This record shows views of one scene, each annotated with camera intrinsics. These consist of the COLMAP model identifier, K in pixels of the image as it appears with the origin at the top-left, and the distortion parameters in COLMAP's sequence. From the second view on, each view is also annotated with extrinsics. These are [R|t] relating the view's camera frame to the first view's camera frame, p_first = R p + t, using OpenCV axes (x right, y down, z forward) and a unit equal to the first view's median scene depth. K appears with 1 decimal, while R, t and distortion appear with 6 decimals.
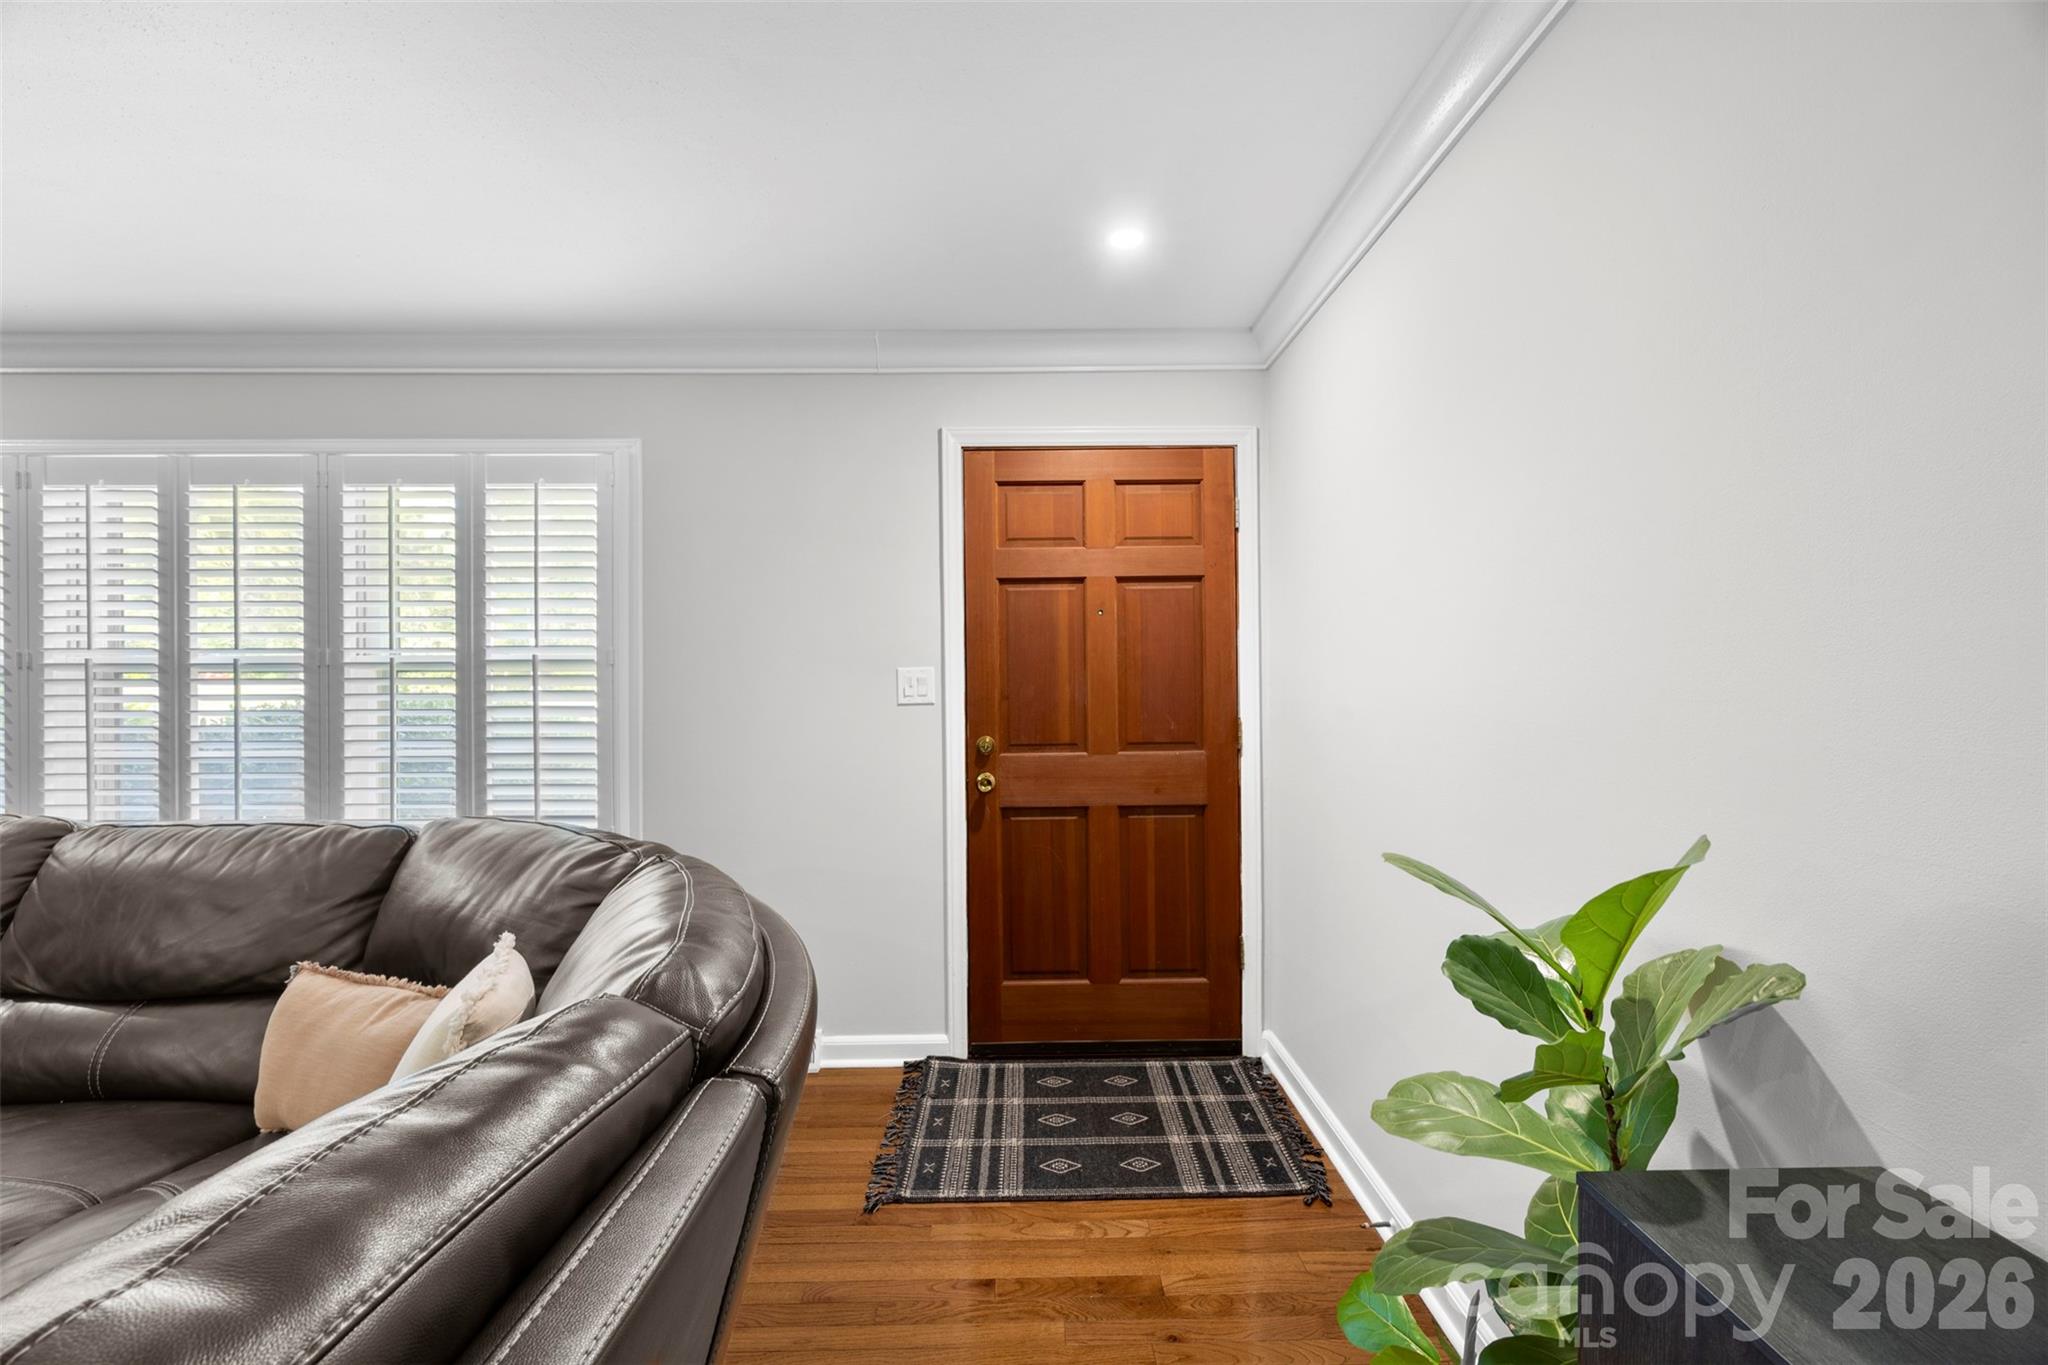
lens RADIAL K [[785.0, 0, 1024.3], [0, 785.0, 680.8], [0, 0, 1]] dist [-0.005243, 0.000827]
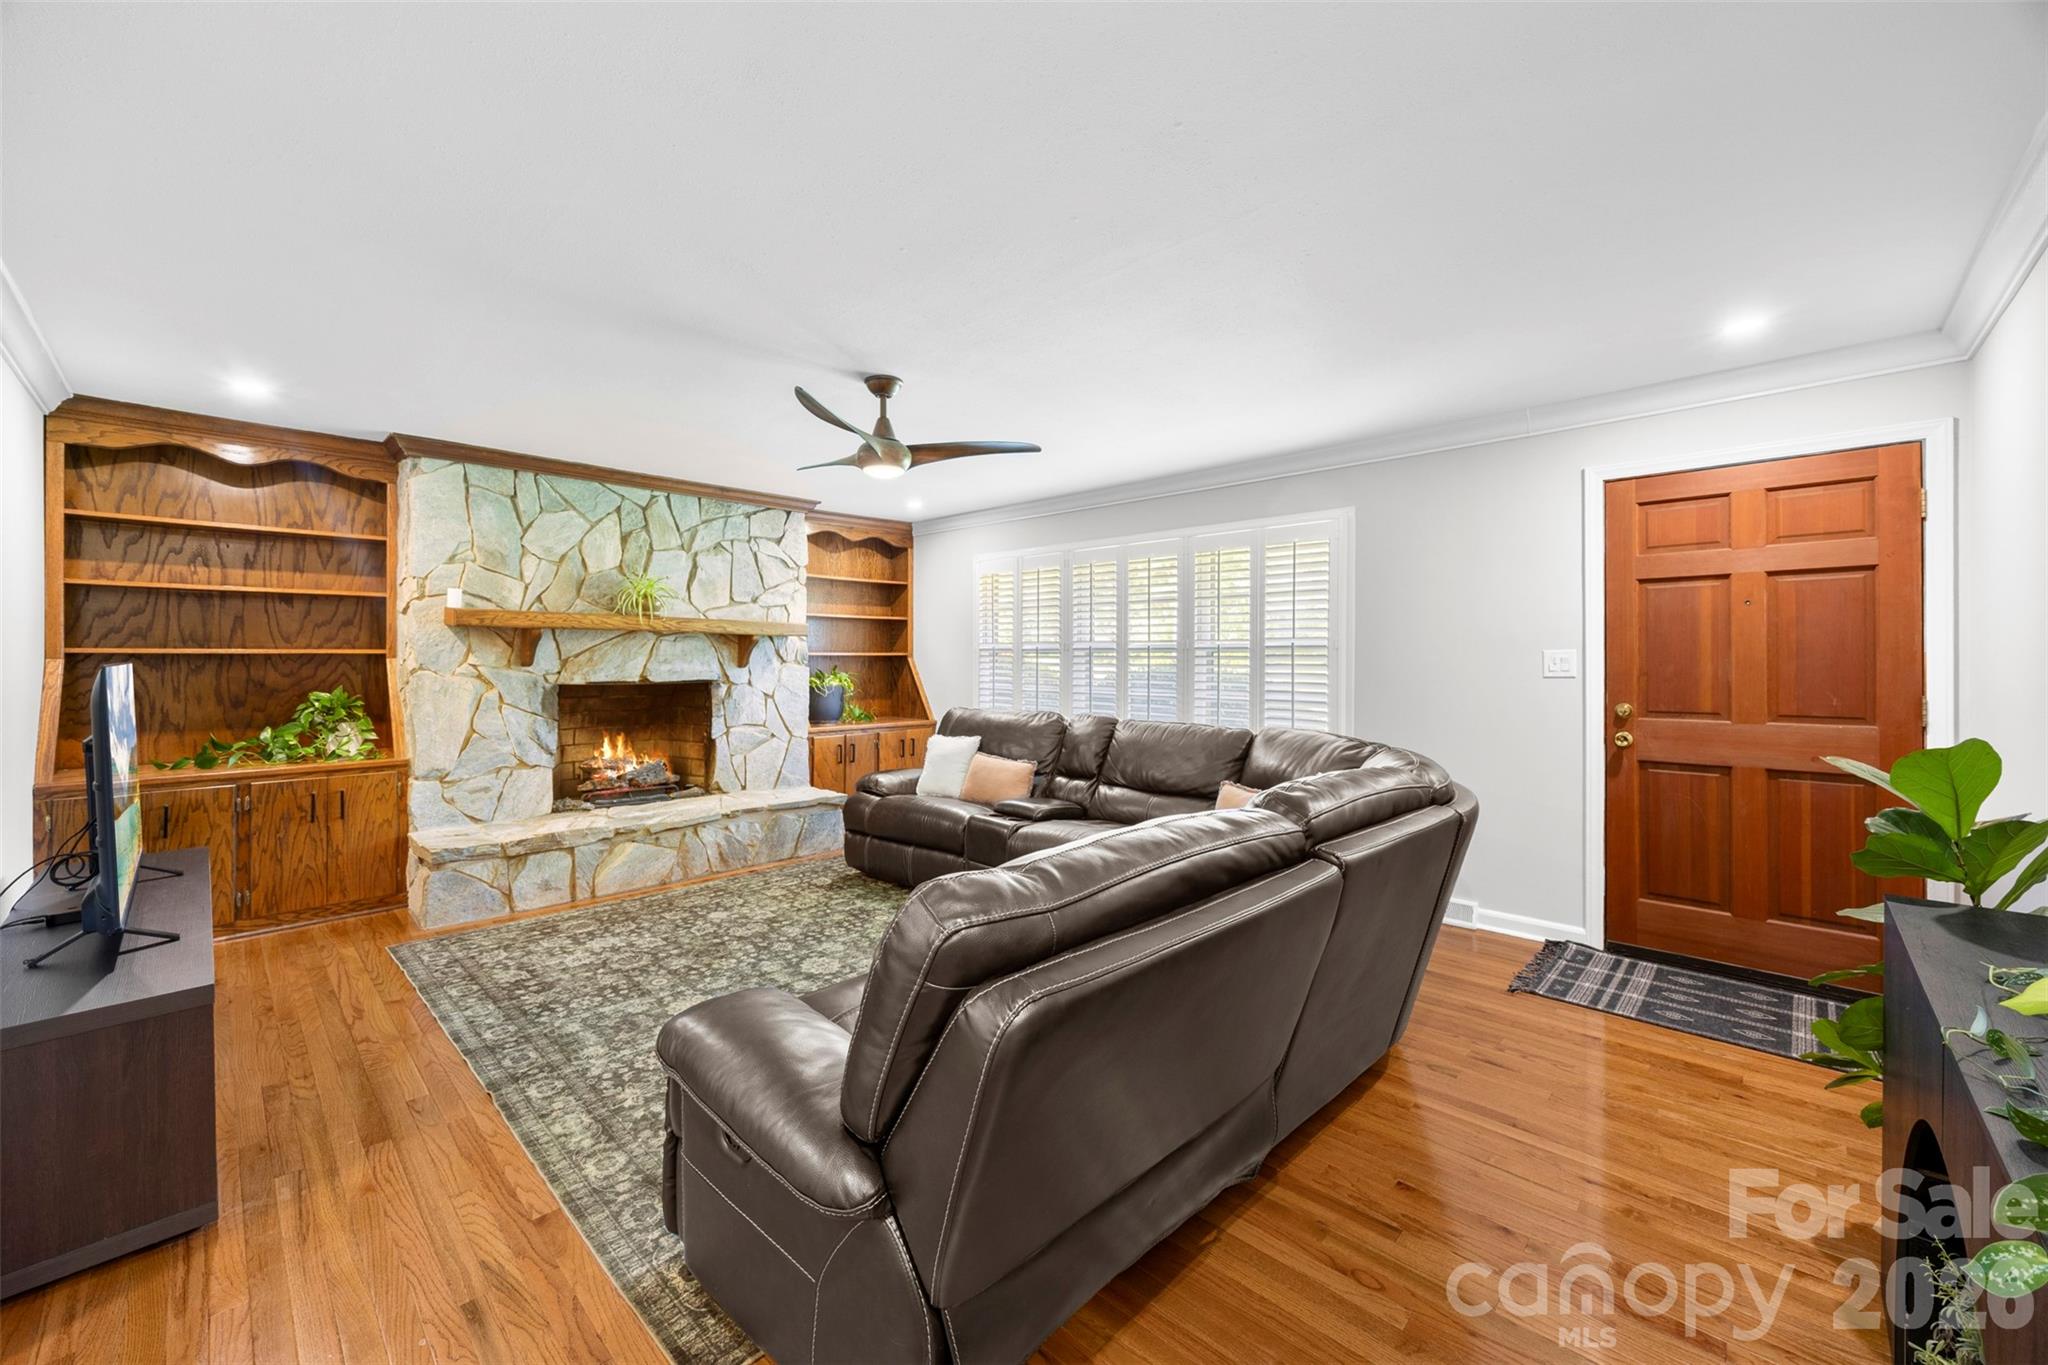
lens RADIAL K [[785.0, 0, 1018.3], [0, 785.0, 660.9], [0, 0, 1]] dist [-0.005243, 0.000827]
pose [[0.710489, 0.009047, -0.703651, 0.148608], [-0.005744, 0.999959, 0.007057, -0.002251], [0.703685, -0.000972, 0.710511, -0.612003]]
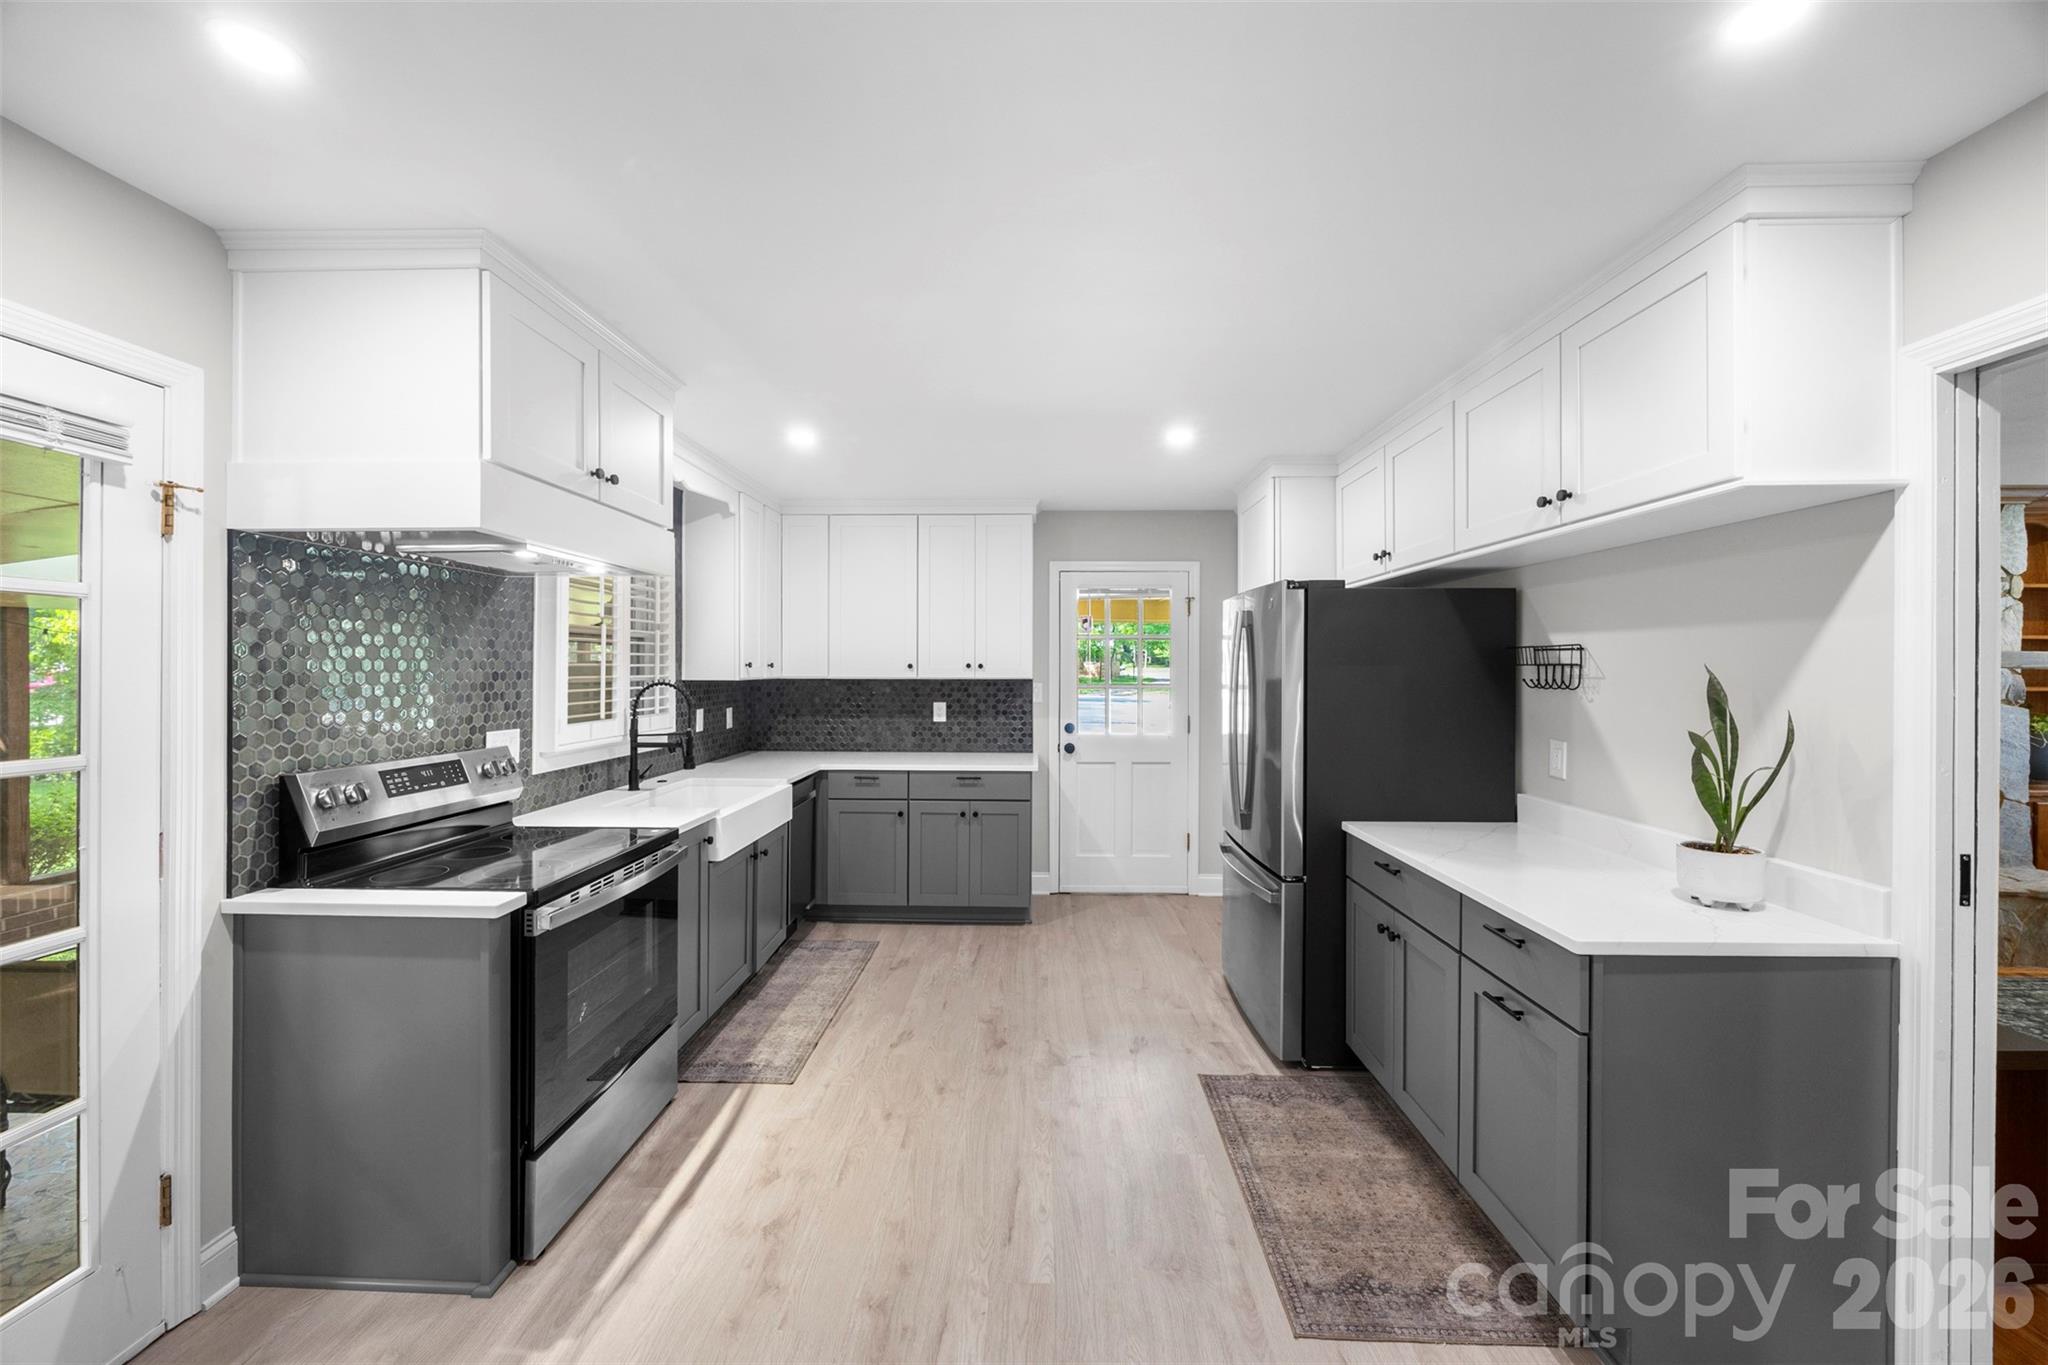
lens RADIAL K [[785.0, 0, 1025.1], [0, 785.0, 668.9], [0, 0, 1]] dist [-0.005243, 0.000827]
pose [[-0.036582, 0.008588, -0.999294, -0.098252], [-0.005908, 0.999944, 0.008810, -0.050724], [0.999313, 0.006226, -0.036529, -1.504909]]
